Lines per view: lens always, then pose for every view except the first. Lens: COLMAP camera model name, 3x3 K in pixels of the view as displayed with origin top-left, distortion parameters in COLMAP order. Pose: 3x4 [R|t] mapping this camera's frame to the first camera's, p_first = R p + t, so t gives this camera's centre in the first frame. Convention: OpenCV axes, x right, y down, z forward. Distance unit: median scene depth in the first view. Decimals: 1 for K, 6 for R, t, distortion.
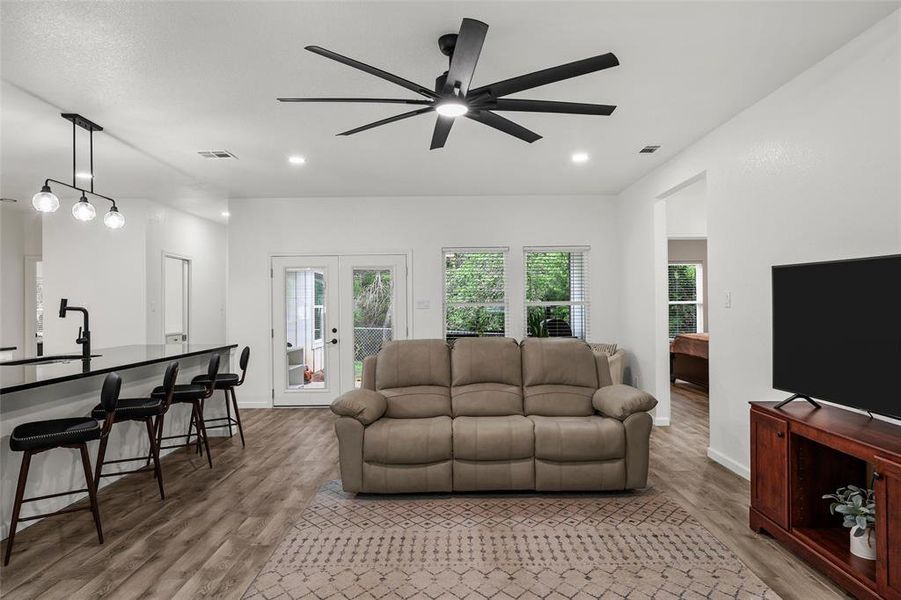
lens RADIAL K [[534.4, 0, 450.5], [0, 534.4, 300.0], [0, 0, 1]] dist [0.003190, 0.001031]
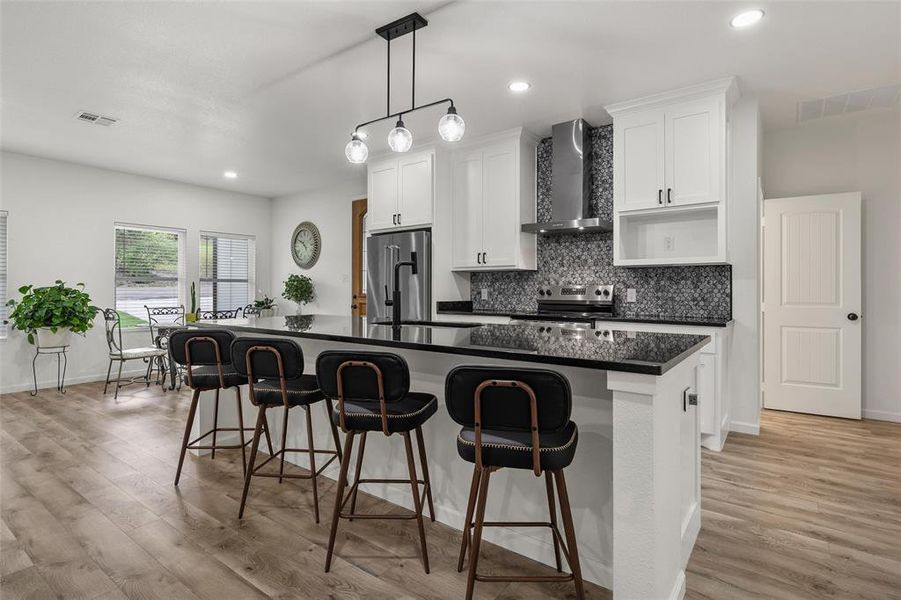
lens RADIAL K [[449.4, 0, 455.5], [0, 449.4, 288.9], [0, 0, 1]] dist [0.002211, 0.000344]
pose [[-0.593261, 0.004701, -0.804997, -0.198836], [0.009490, 0.999954, -0.001155, 0.057162], [0.804955, -0.008325, -0.593278, 1.469674]]
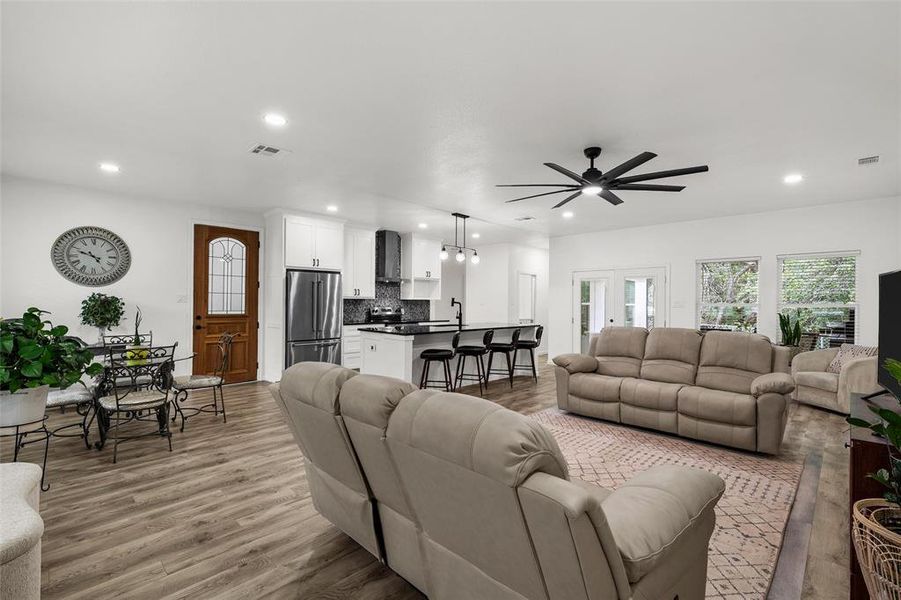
lens RADIAL K [[401.1, 0, 451.6], [0, 401.1, 302.8], [0, 0, 1]] dist [0.000921, -0.000028]
pose [[0.712893, 0.017201, -0.701061, 0.421993], [-0.010740, 0.999850, 0.013611, -0.004932], [0.701190, -0.002173, 0.712971, -0.170645]]
